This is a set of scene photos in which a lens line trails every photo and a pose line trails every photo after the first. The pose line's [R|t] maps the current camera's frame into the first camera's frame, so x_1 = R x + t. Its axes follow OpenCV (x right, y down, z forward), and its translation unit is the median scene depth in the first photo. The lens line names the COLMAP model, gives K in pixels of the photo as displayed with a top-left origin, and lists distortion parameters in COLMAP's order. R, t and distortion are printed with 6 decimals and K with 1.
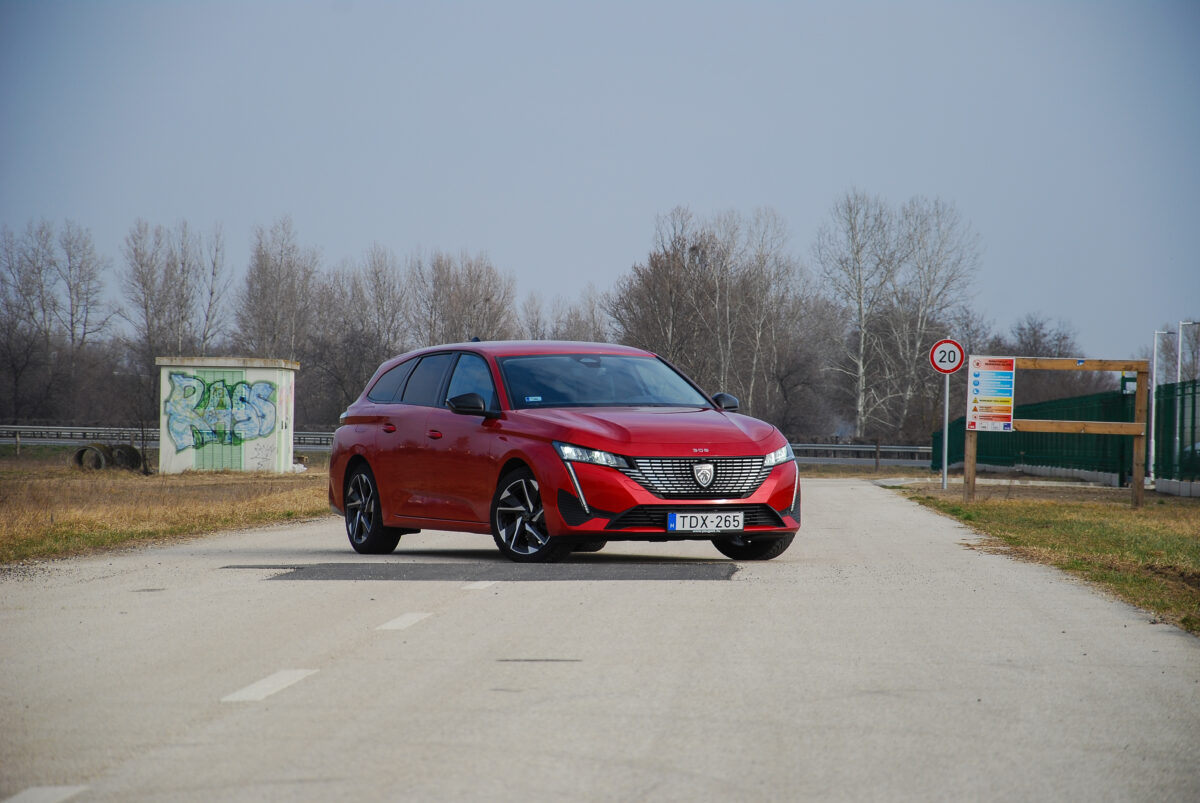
lens RADIAL K [[4838.1, 0, 600.0], [0, 4838.1, 401.5], [0, 0, 1]] dist [1.392750, 4.145420]
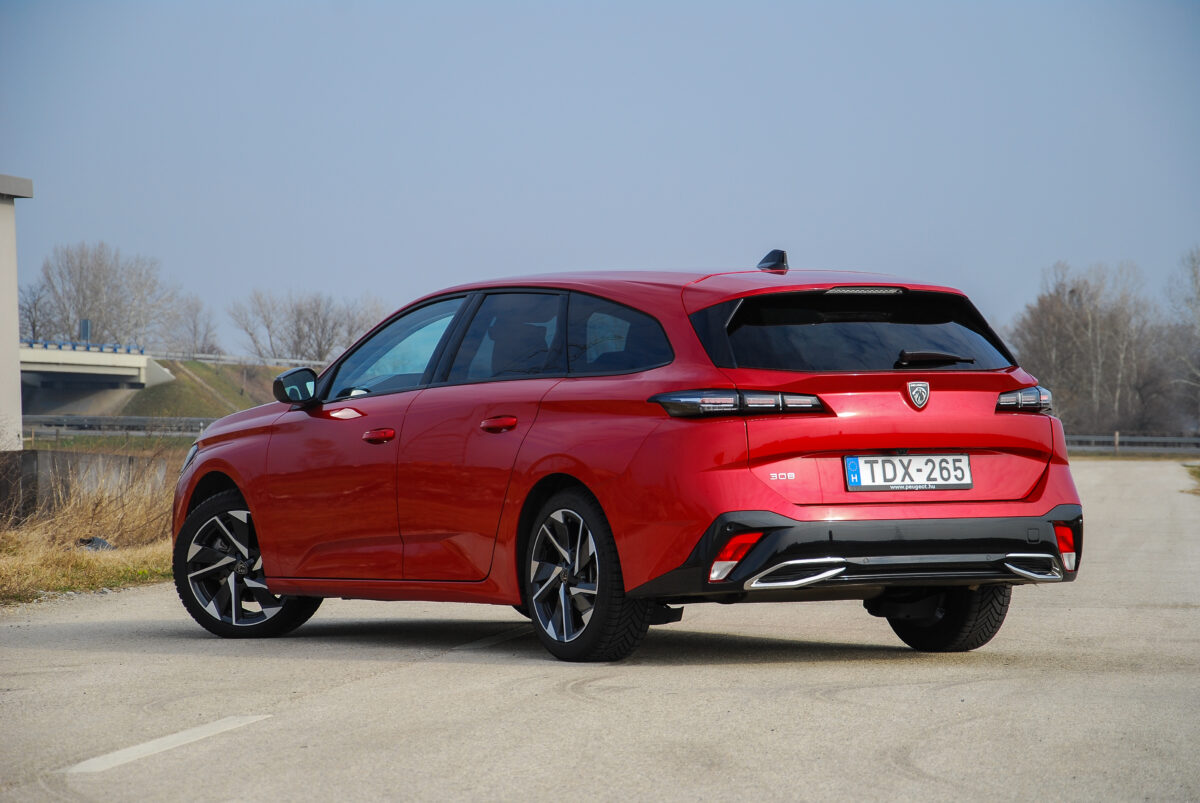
lens RADIAL K [[3697.1, 0, 600.0], [0, 3697.1, 401.5], [0, 0, 1]] dist [0.886672, 1.465938]
pose [[0.994136, -0.011014, -0.107579, 0.001104], [0.010858, 0.999939, -0.002040, -0.000700], [0.107595, 0.000860, 0.994194, -0.043484]]
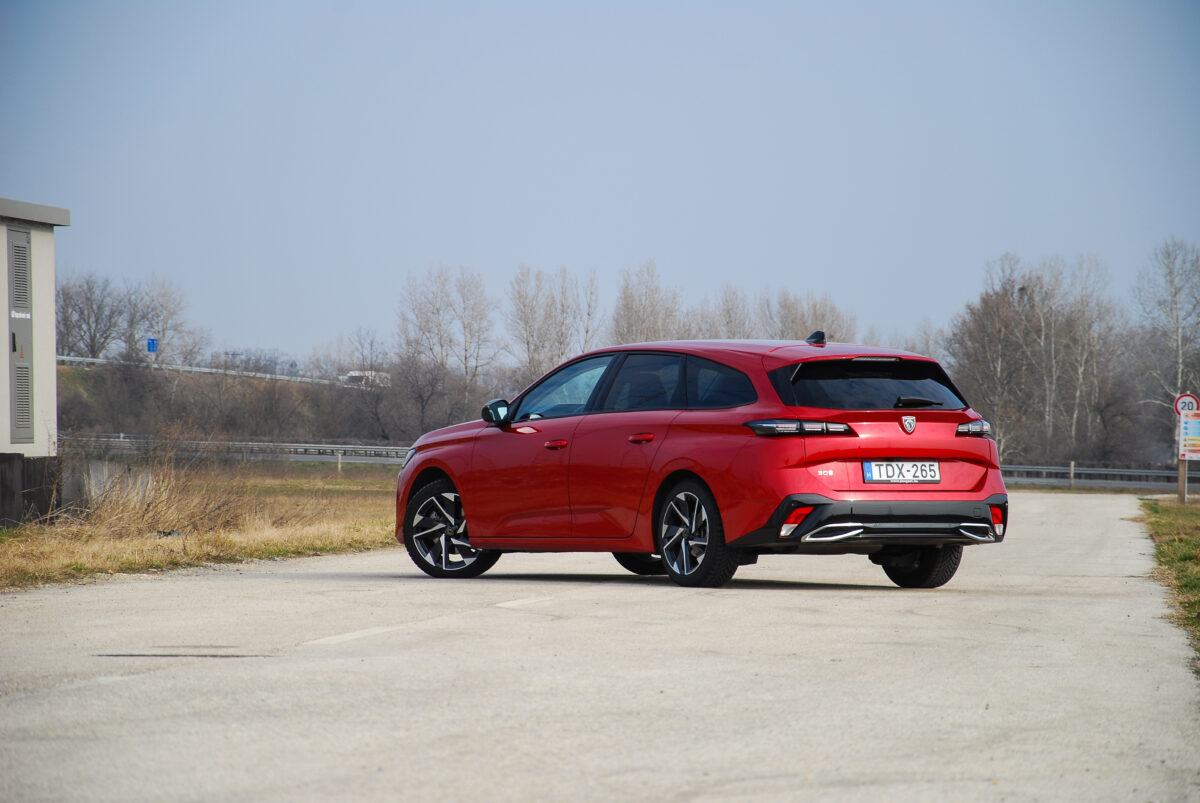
lens RADIAL K [[4838.1, 0, 600.0], [0, 4838.1, 401.5], [0, 0, 1]] dist [1.392750, 4.145420]
pose [[0.997621, 0.005277, -0.068739, 0.000434], [-0.005606, 0.999974, -0.004592, -0.000848], [0.068713, 0.004966, 0.997624, -0.111768]]
